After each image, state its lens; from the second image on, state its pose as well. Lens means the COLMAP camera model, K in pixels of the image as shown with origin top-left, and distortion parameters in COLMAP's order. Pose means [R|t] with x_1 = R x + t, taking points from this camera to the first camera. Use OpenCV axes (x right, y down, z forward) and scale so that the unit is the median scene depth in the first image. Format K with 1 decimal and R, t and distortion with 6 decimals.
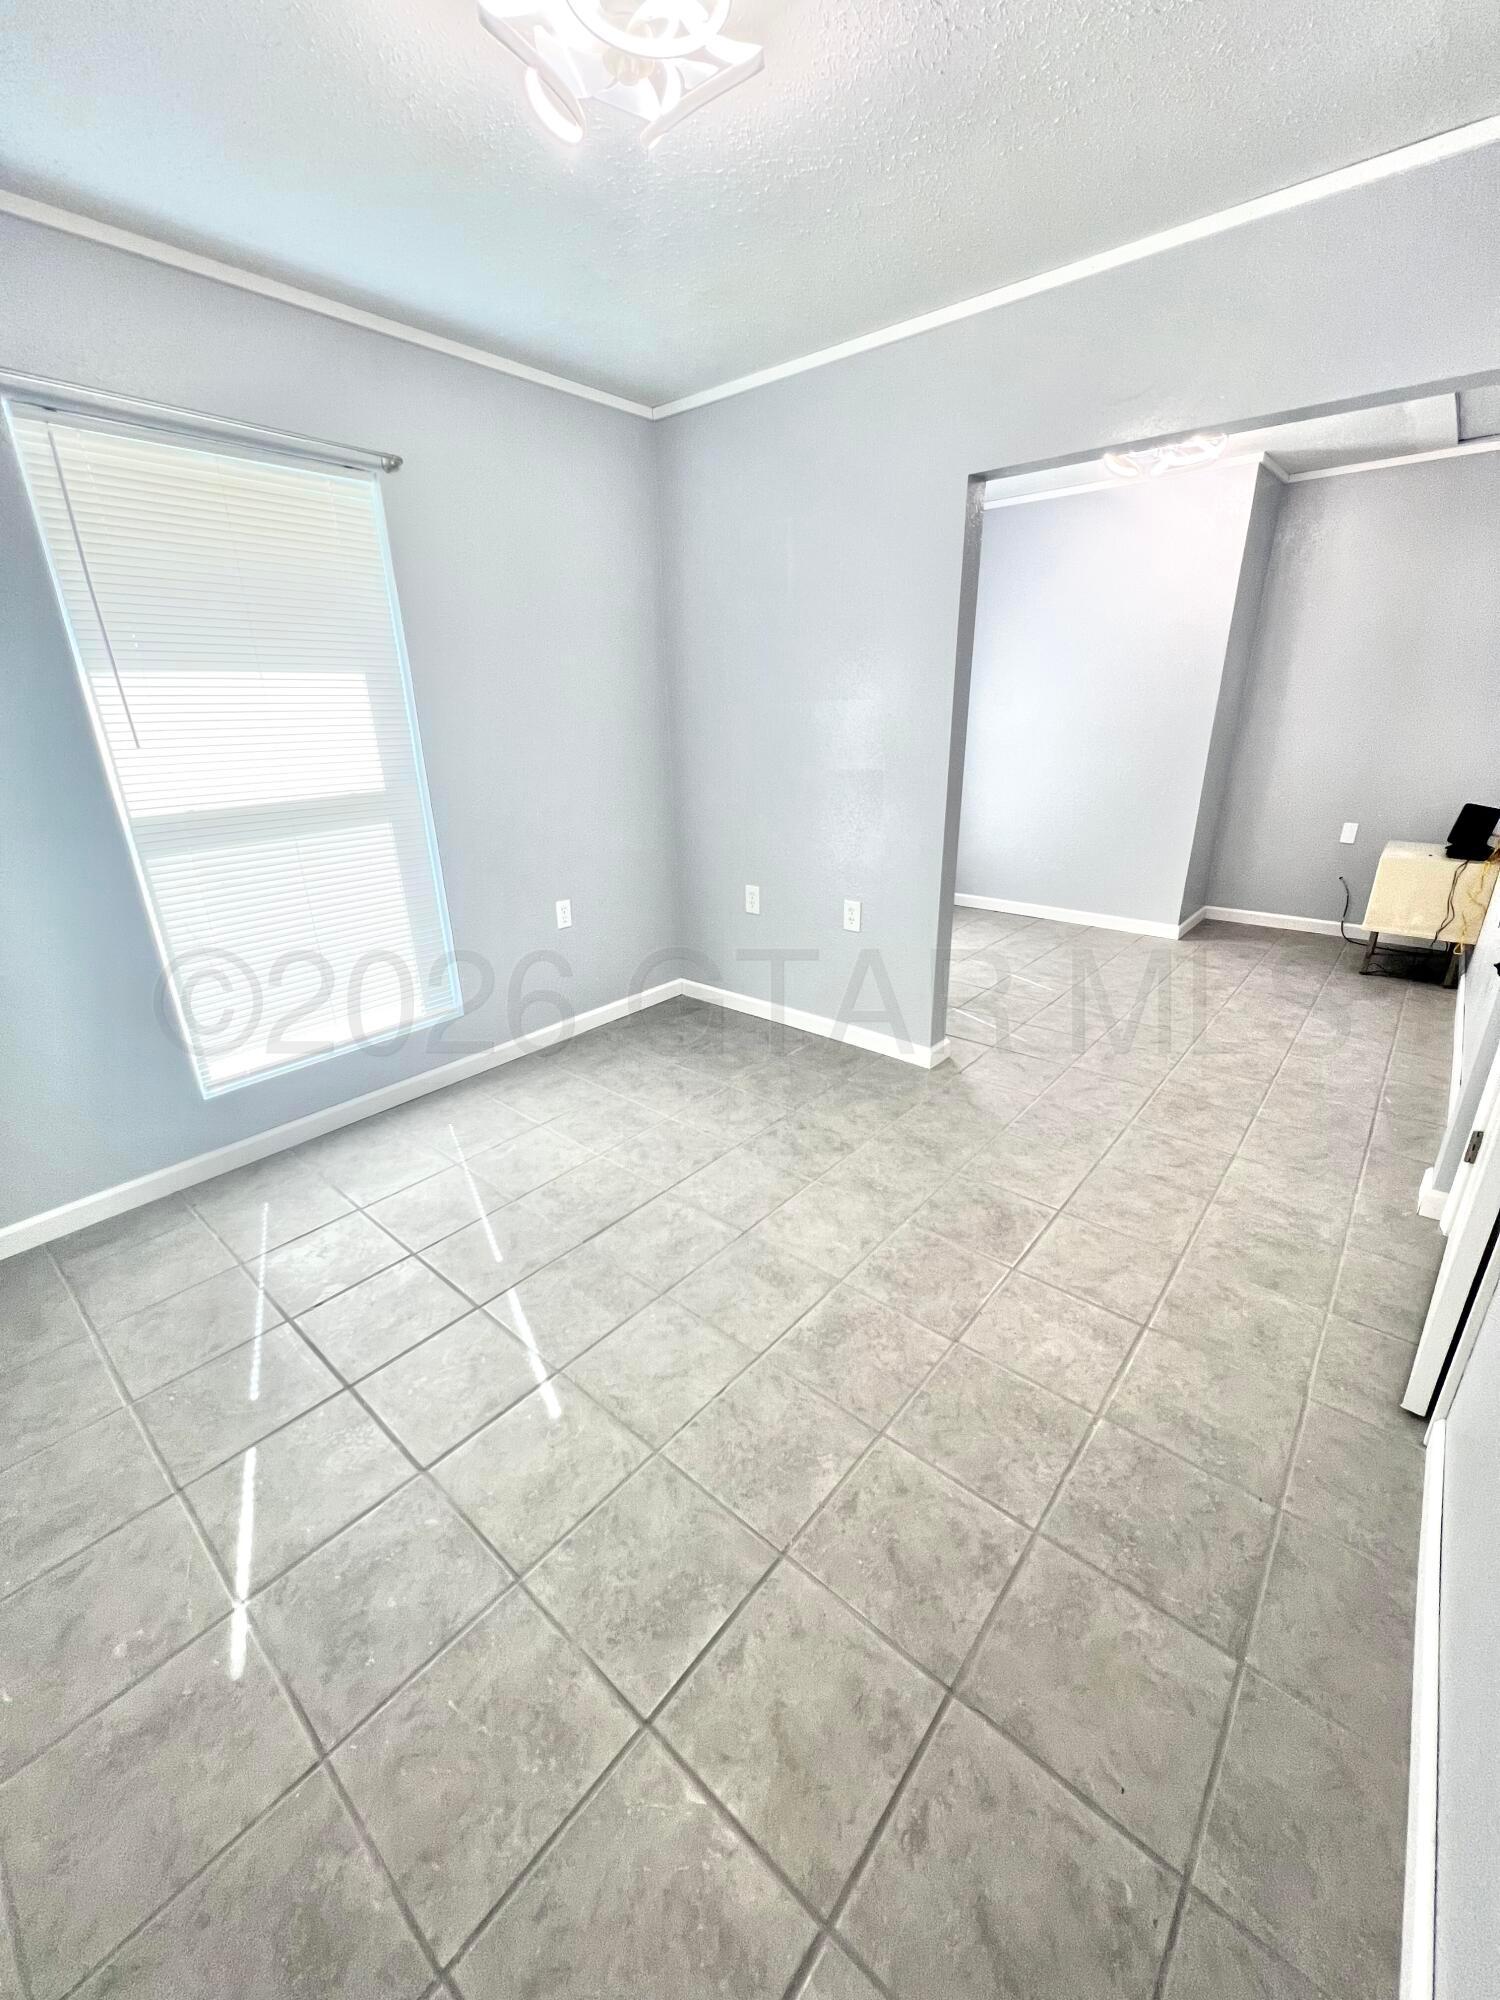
lens RADIAL K [[800.4, 0, 754.1], [0, 800.4, 995.8], [0, 0, 1]] dist [-0.000845, -0.000233]
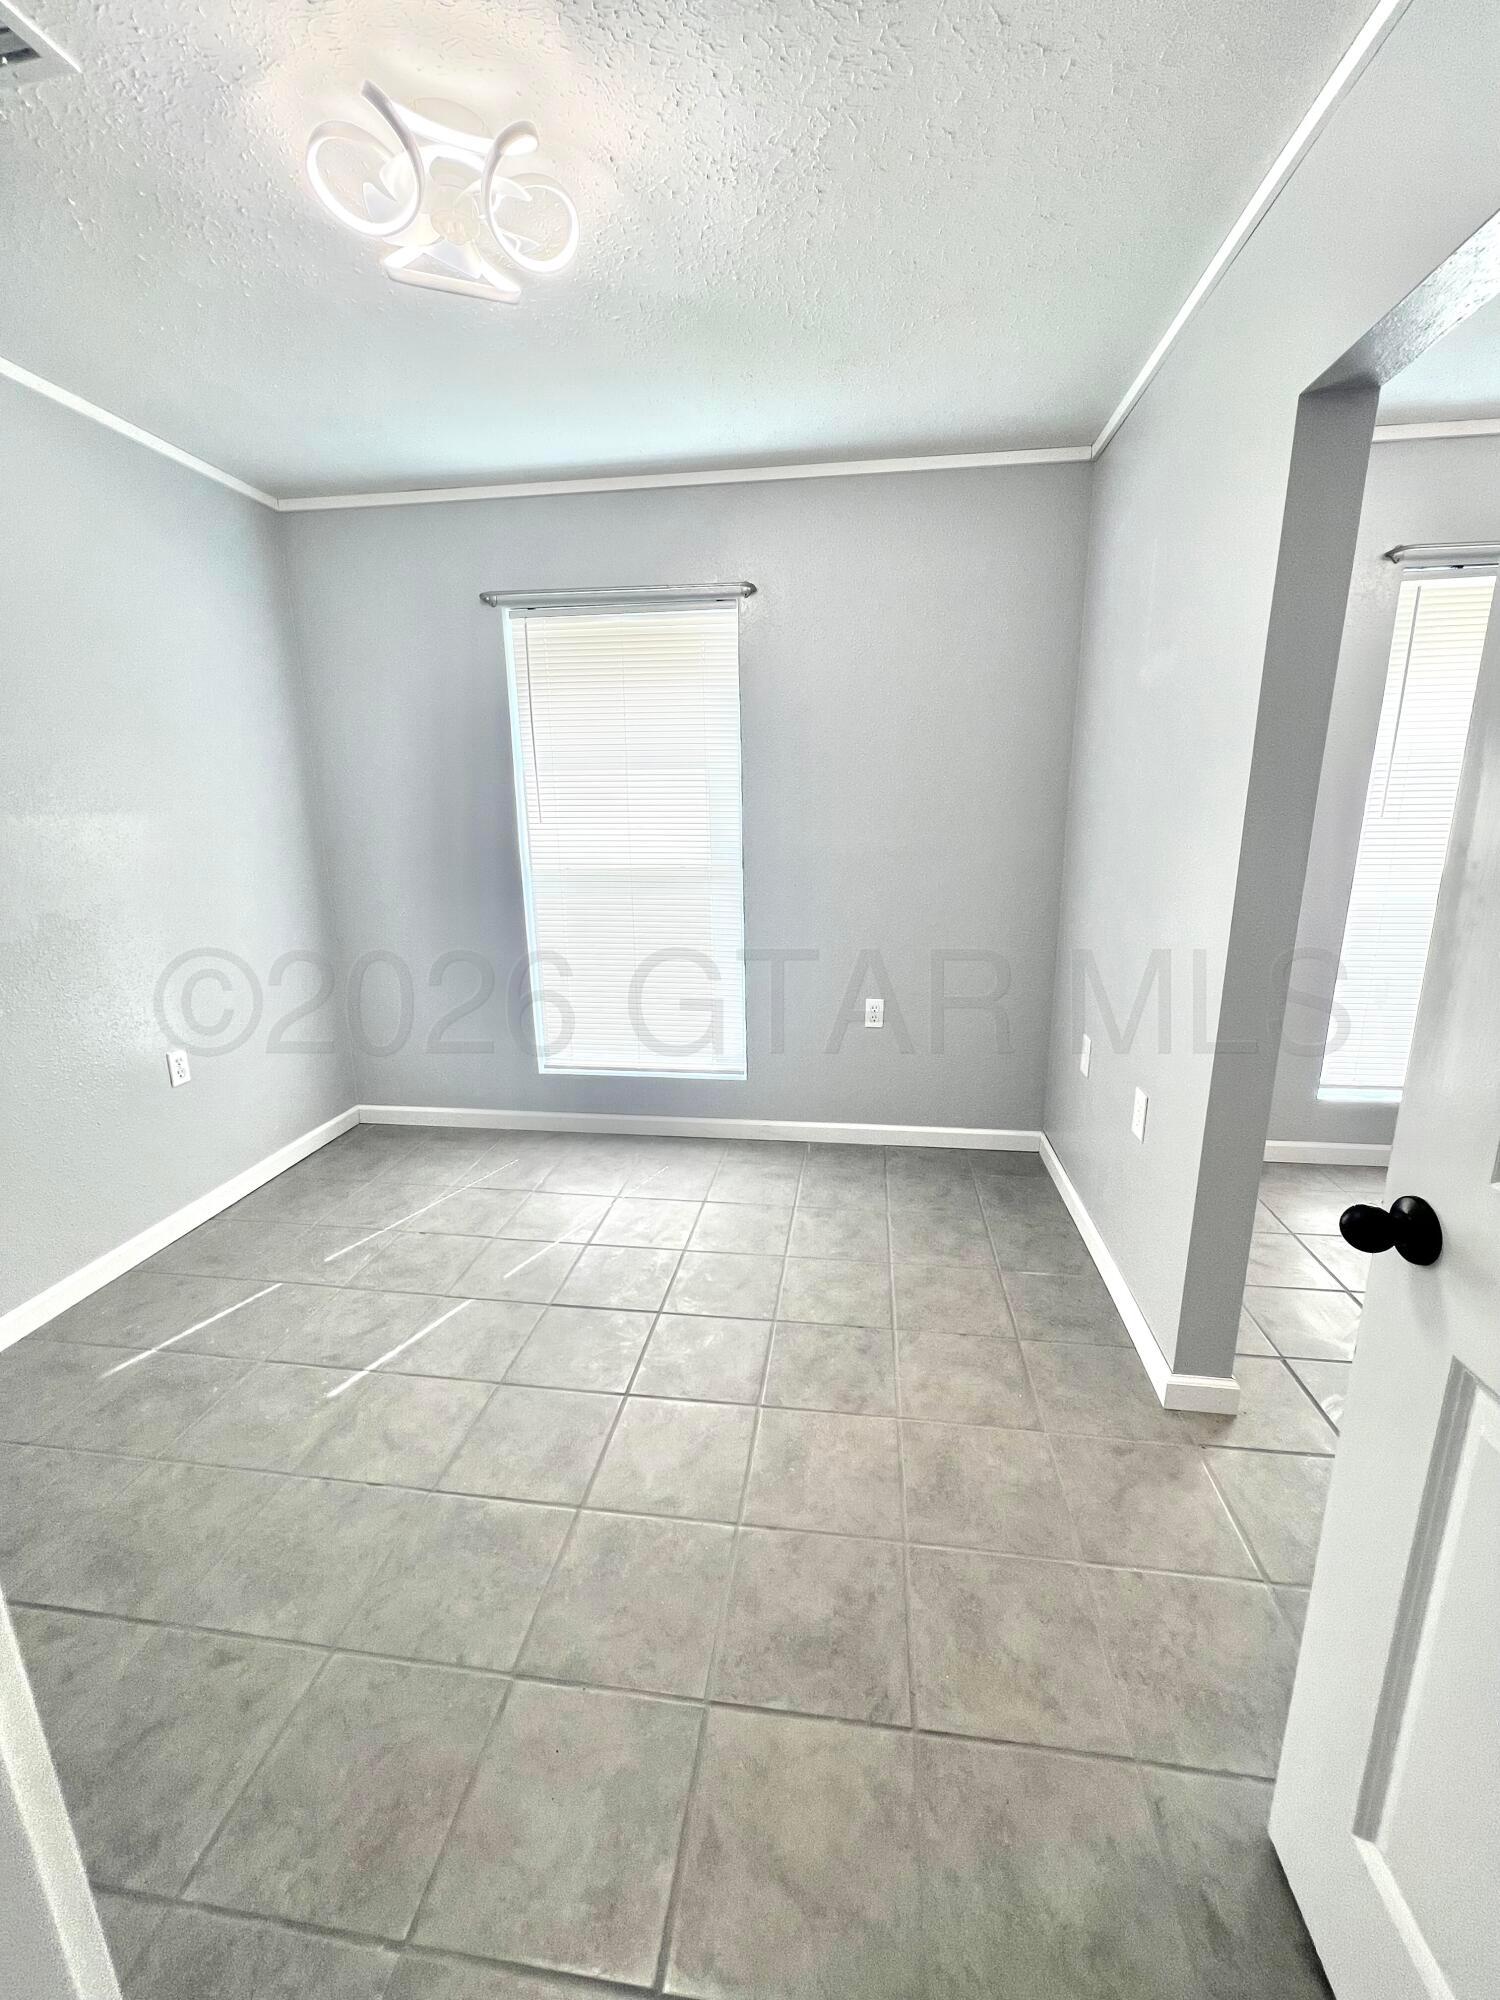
lens RADIAL K [[799.8, 0, 750.0], [0, 799.8, 1000.0], [0, 0, 1]] dist [-0.002411, 0.000220]
pose [[0.537975, 0.211610, -0.815969, 0.732417], [-0.292515, 0.954694, 0.054729, -0.209643], [0.790581, 0.209240, 0.575500, 0.577608]]
